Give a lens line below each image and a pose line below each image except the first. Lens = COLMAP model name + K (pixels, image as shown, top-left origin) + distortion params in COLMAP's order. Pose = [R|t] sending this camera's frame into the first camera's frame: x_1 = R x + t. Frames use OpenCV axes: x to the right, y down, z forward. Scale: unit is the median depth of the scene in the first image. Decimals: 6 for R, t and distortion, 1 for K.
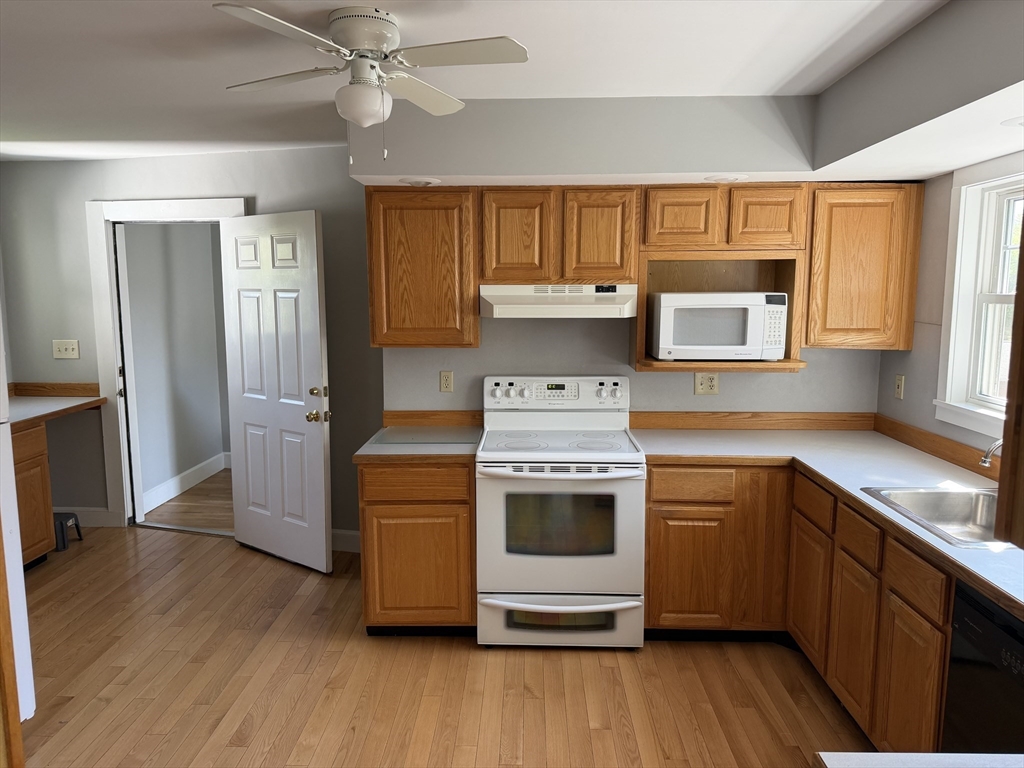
lens RADIAL K [[720.6, 0, 508.6], [0, 720.6, 385.9], [0, 0, 1]] dist [0.137615, -0.240734]
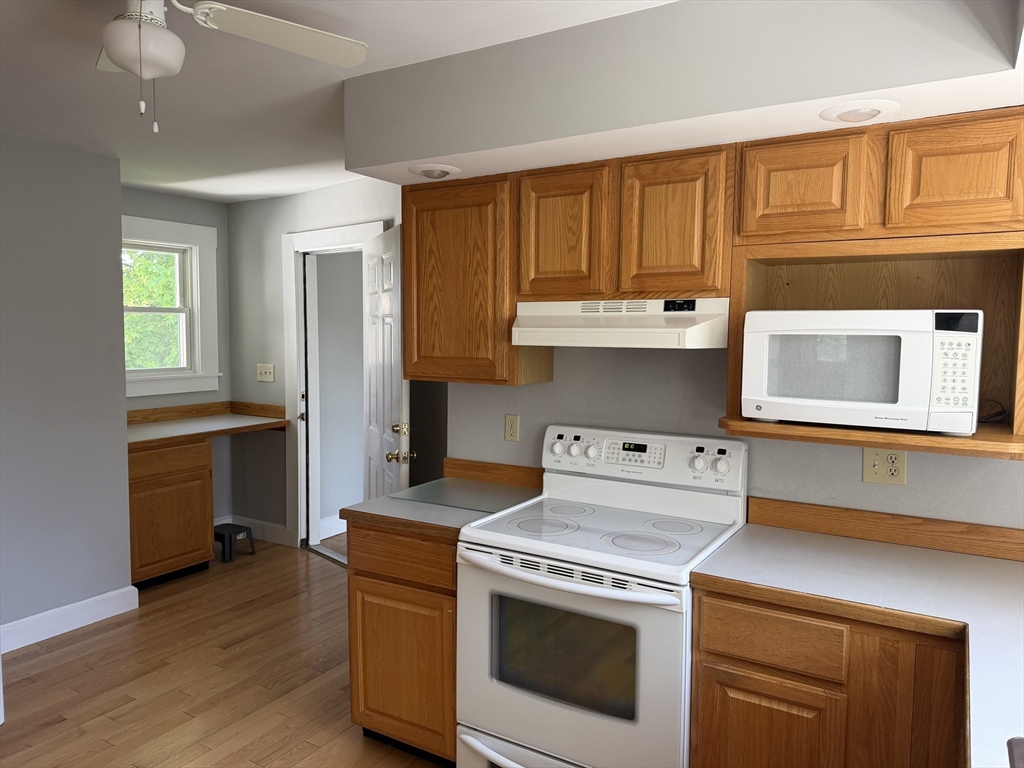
lens RADIAL K [[720.6, 0, 508.6], [0, 720.6, 385.9], [0, 0, 1]] dist [0.137615, -0.240734]
pose [[0.865810, 0.046659, -0.498192, 0.334759], [-0.075048, 0.996490, -0.037098, -0.024945], [0.494712, 0.069508, 0.866273, 0.356348]]
